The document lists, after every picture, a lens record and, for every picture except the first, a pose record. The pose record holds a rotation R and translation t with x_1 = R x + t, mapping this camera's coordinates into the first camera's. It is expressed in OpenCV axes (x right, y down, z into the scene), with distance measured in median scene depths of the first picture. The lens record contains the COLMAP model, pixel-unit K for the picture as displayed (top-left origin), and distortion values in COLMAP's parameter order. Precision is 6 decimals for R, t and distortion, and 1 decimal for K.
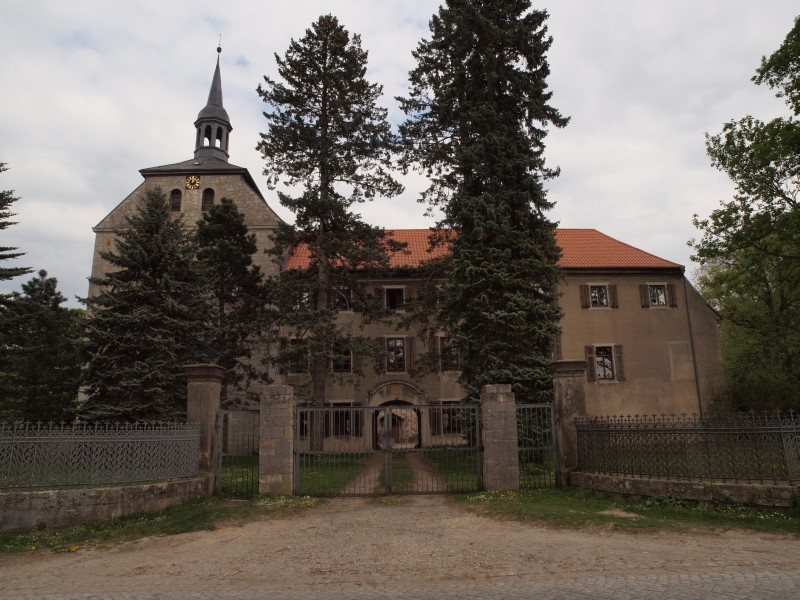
lens RADIAL K [[601.7, 0, 405.2], [0, 601.7, 296.3], [0, 0, 1]] dist [-0.163765, 0.146152]
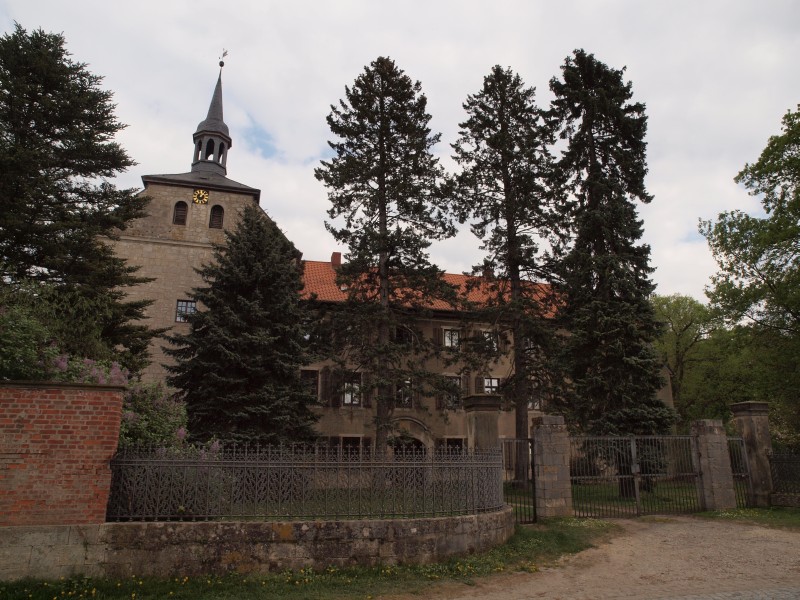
lens RADIAL K [[601.7, 0, 405.2], [0, 601.7, 296.3], [0, 0, 1]] dist [-0.163765, 0.146152]
pose [[0.961817, 0.092944, 0.257428, -0.310561], [-0.075850, 0.994251, -0.075578, 0.014161], [-0.262972, 0.053166, 0.963337, 0.008263]]
